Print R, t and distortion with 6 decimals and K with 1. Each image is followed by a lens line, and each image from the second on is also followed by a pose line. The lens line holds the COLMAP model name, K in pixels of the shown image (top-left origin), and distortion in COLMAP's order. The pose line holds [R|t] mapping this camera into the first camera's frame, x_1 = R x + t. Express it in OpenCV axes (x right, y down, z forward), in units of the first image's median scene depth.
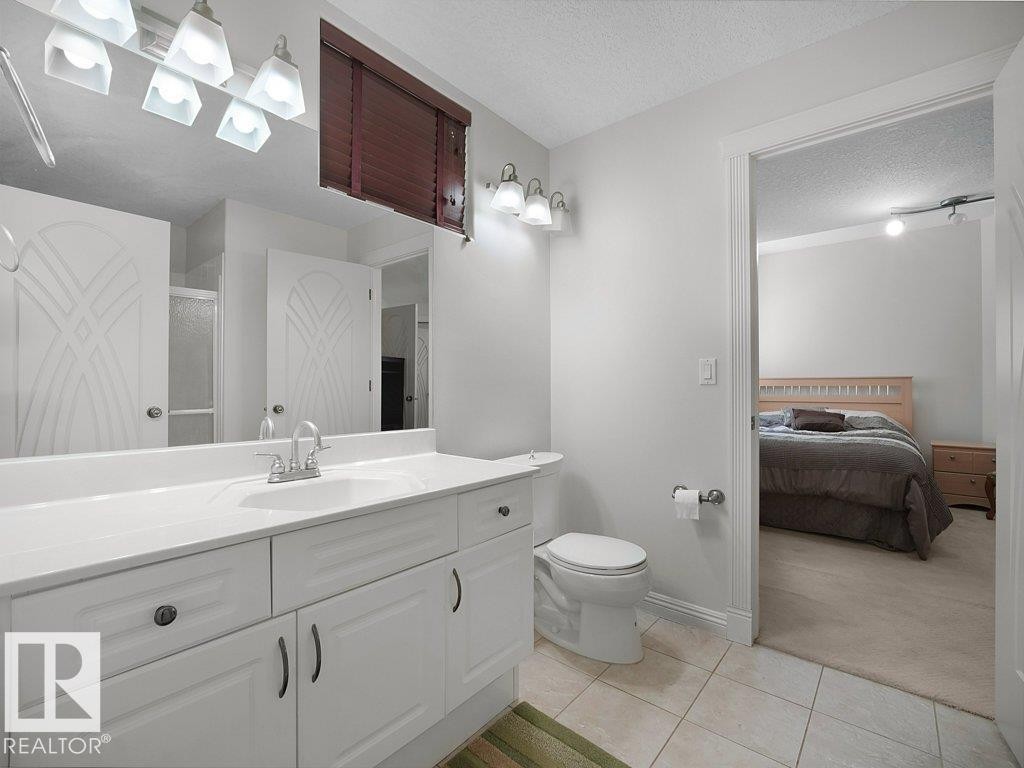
lens RADIAL K [[472.6, 0, 508.0], [0, 472.6, 380.3], [0, 0, 1]] dist [-0.000518, 0.000231]
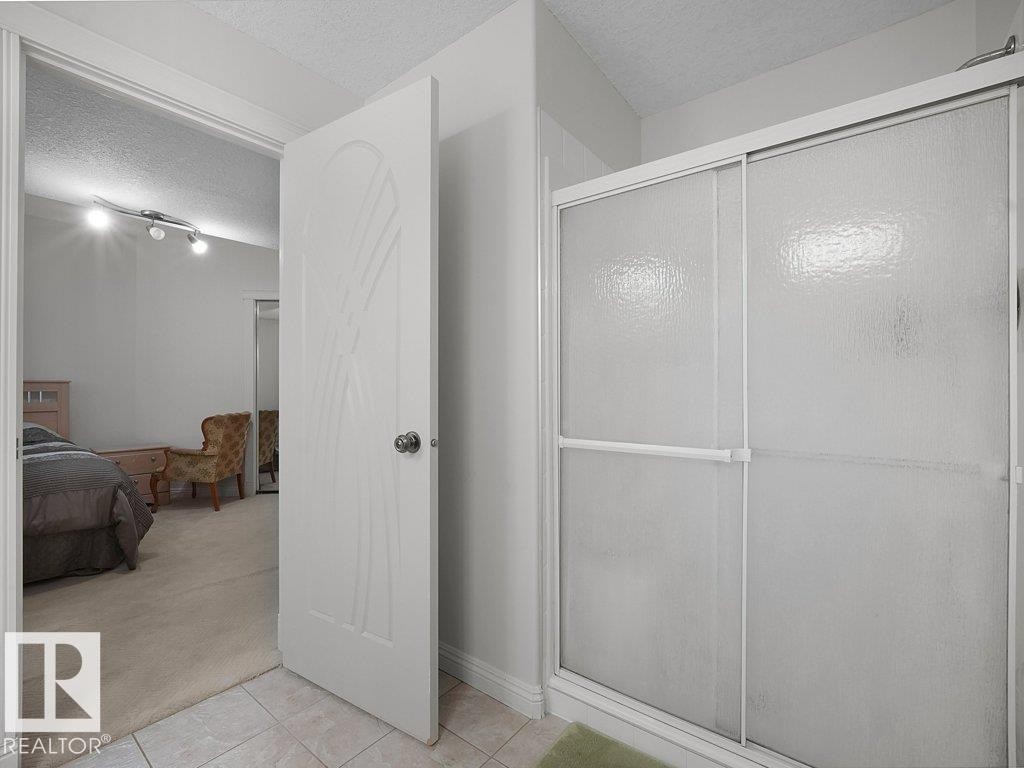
lens RADIAL K [[472.6, 0, 508.0], [0, 472.6, 380.3], [0, 0, 1]] dist [-0.000518, 0.000231]
pose [[-0.012223, 0.018407, 0.999756, -0.108721], [-0.006142, 0.999810, -0.018483, 0.002432], [-0.999906, -0.006366, -0.012107, 0.229753]]
